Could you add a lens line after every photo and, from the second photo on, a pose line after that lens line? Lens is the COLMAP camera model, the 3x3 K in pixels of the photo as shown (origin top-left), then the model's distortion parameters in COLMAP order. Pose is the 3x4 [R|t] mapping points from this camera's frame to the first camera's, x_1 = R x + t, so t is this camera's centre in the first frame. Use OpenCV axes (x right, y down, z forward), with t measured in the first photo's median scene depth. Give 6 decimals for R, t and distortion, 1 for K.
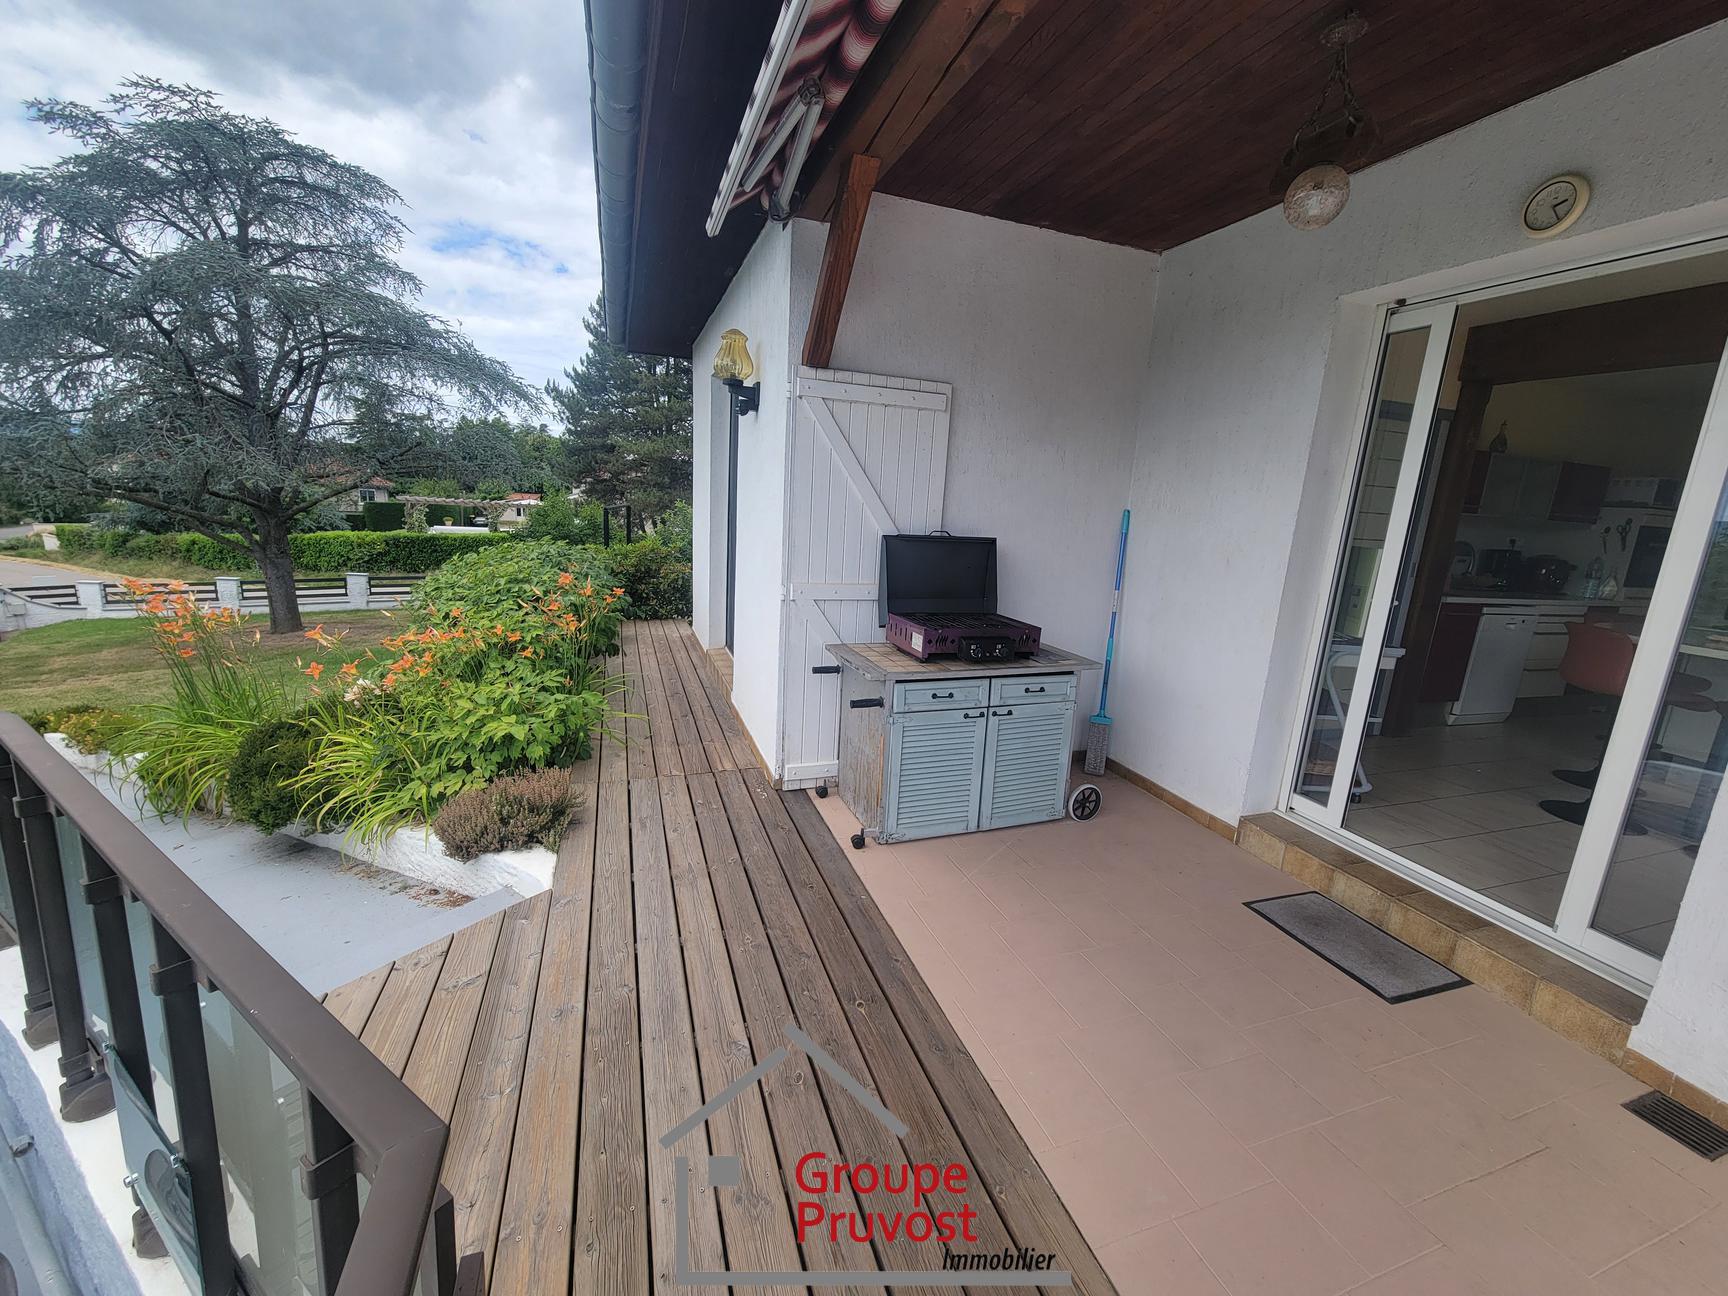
lens RADIAL K [[703.2, 0, 859.0], [0, 703.2, 655.0], [0, 0, 1]] dist [-0.000381, -0.000655]
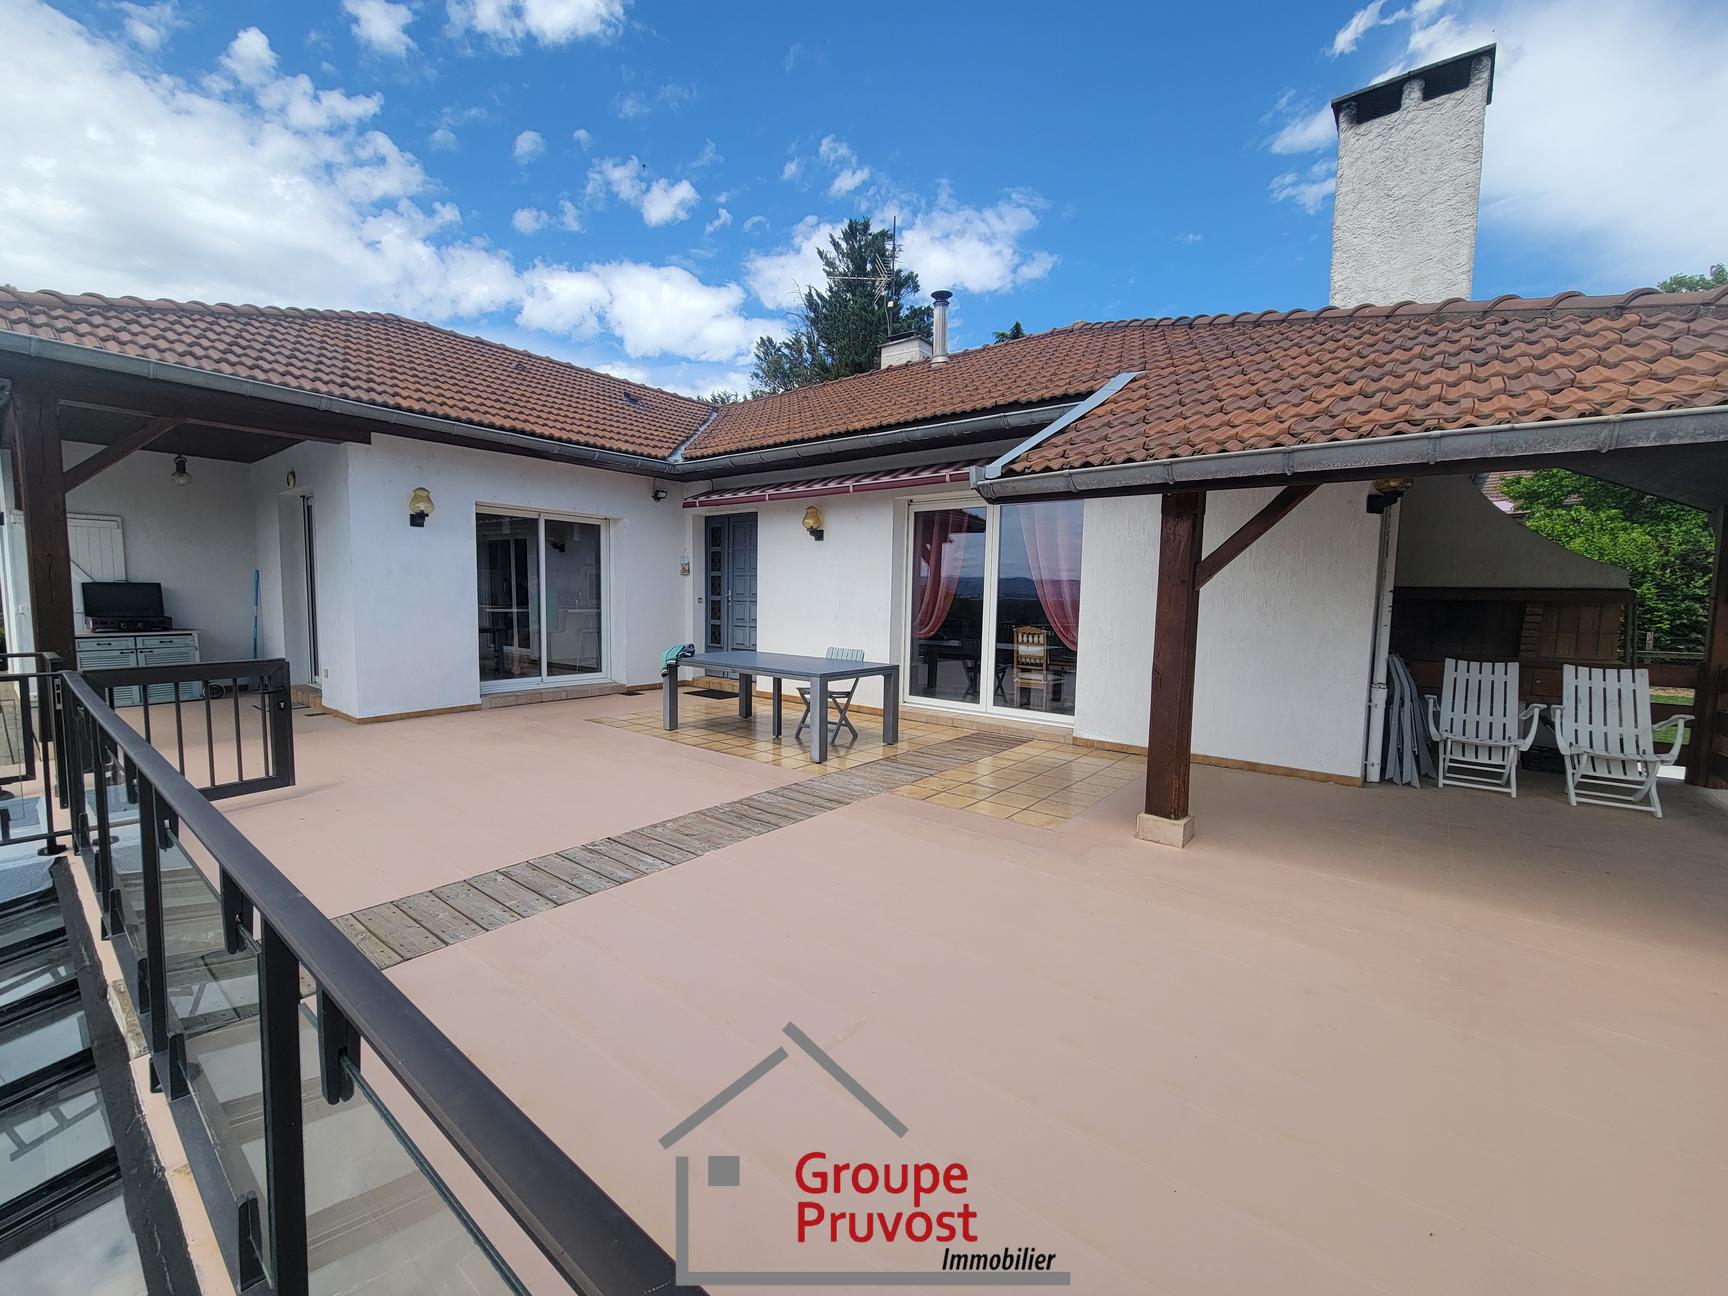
lens RADIAL K [[703.2, 0, 859.0], [0, 703.2, 655.0], [0, 0, 1]] dist [-0.000381, -0.000655]
pose [[0.839804, -0.090039, 0.535371, 0.242802], [0.150096, 0.986220, -0.069585, 0.157962], [-0.521728, 0.138795, 0.841746, -0.579395]]
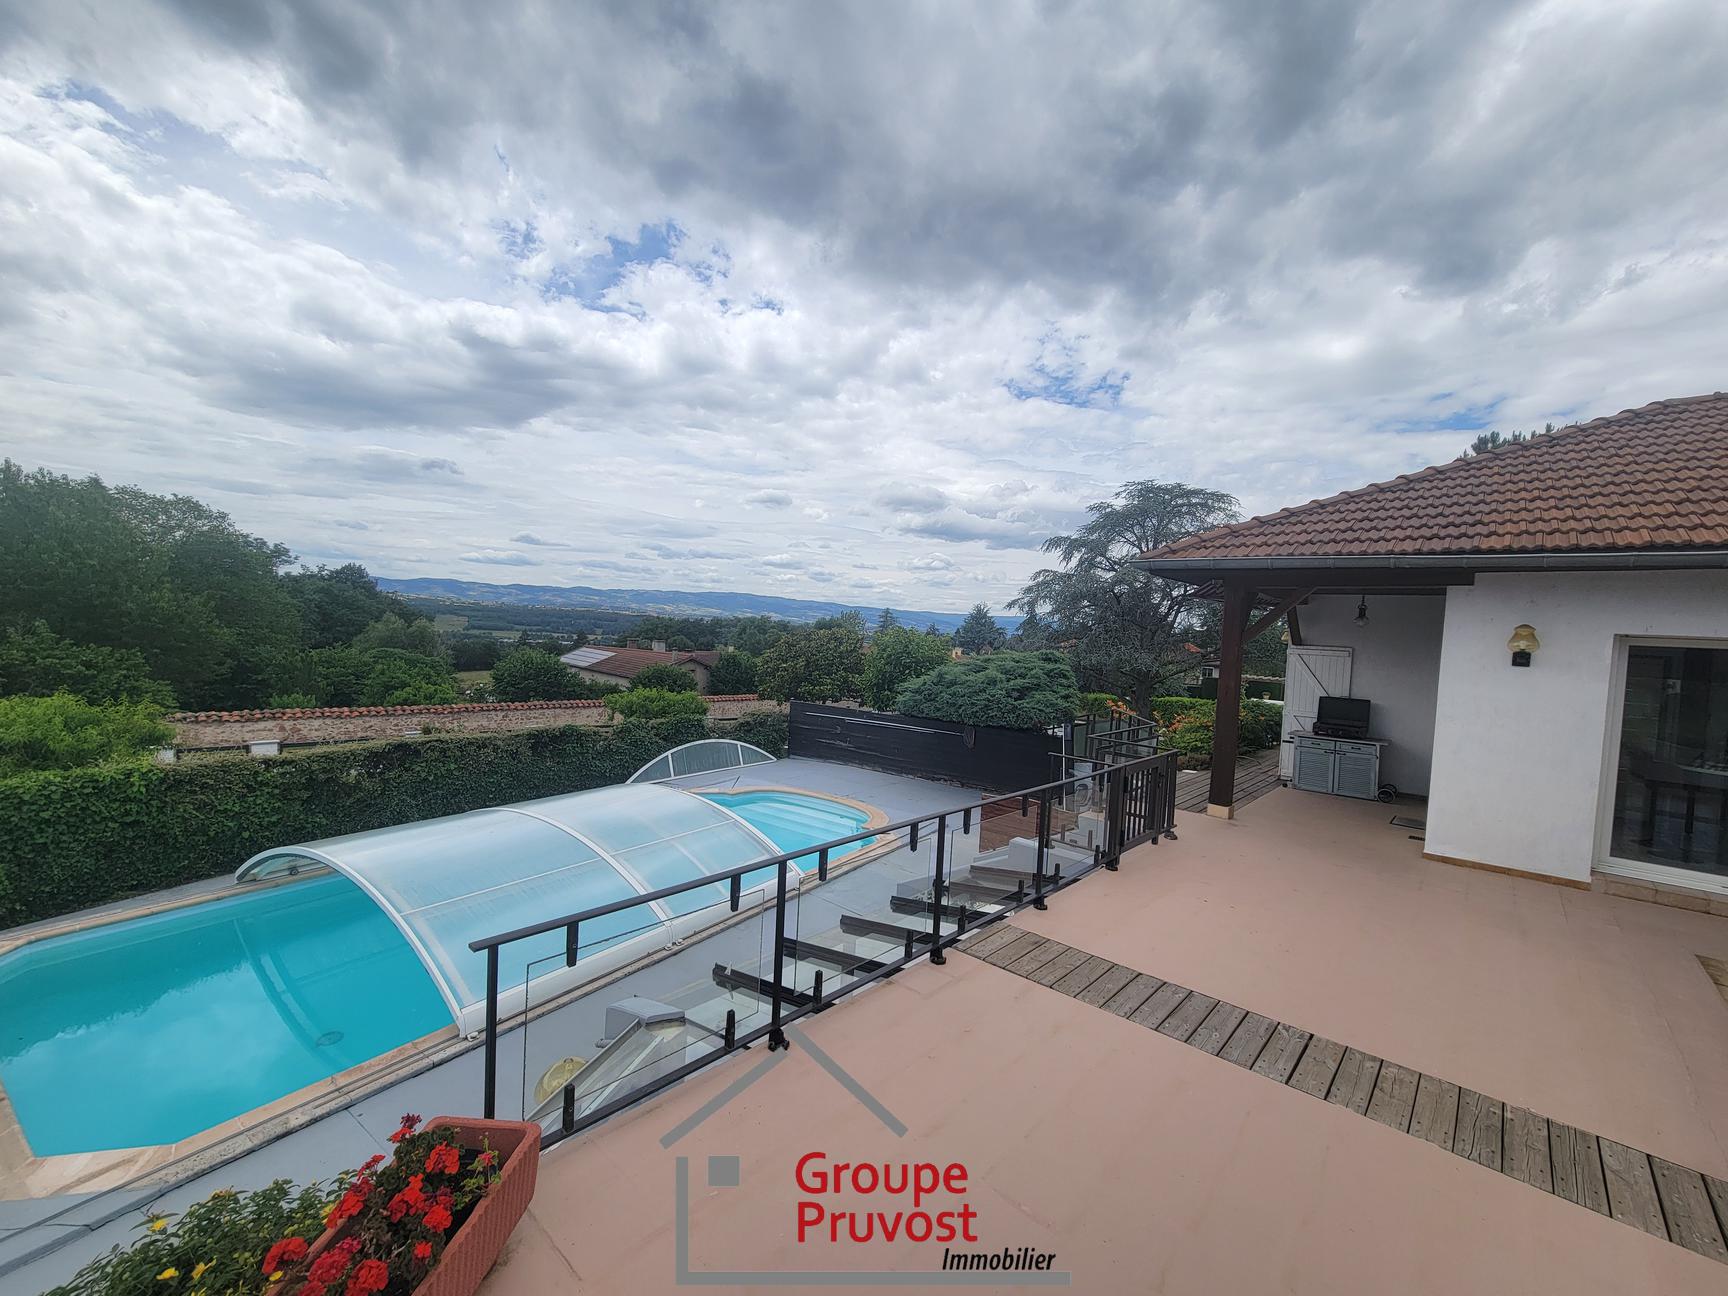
lens RADIAL K [[703.2, 0, 859.0], [0, 703.2, 655.0], [0, 0, 1]] dist [-0.000381, -0.000655]
pose [[0.483215, -0.001634, -0.875500, 0.472525], [-0.212641, 0.969836, -0.119173, 0.120631], [0.849286, 0.243753, 0.468292, -0.589584]]
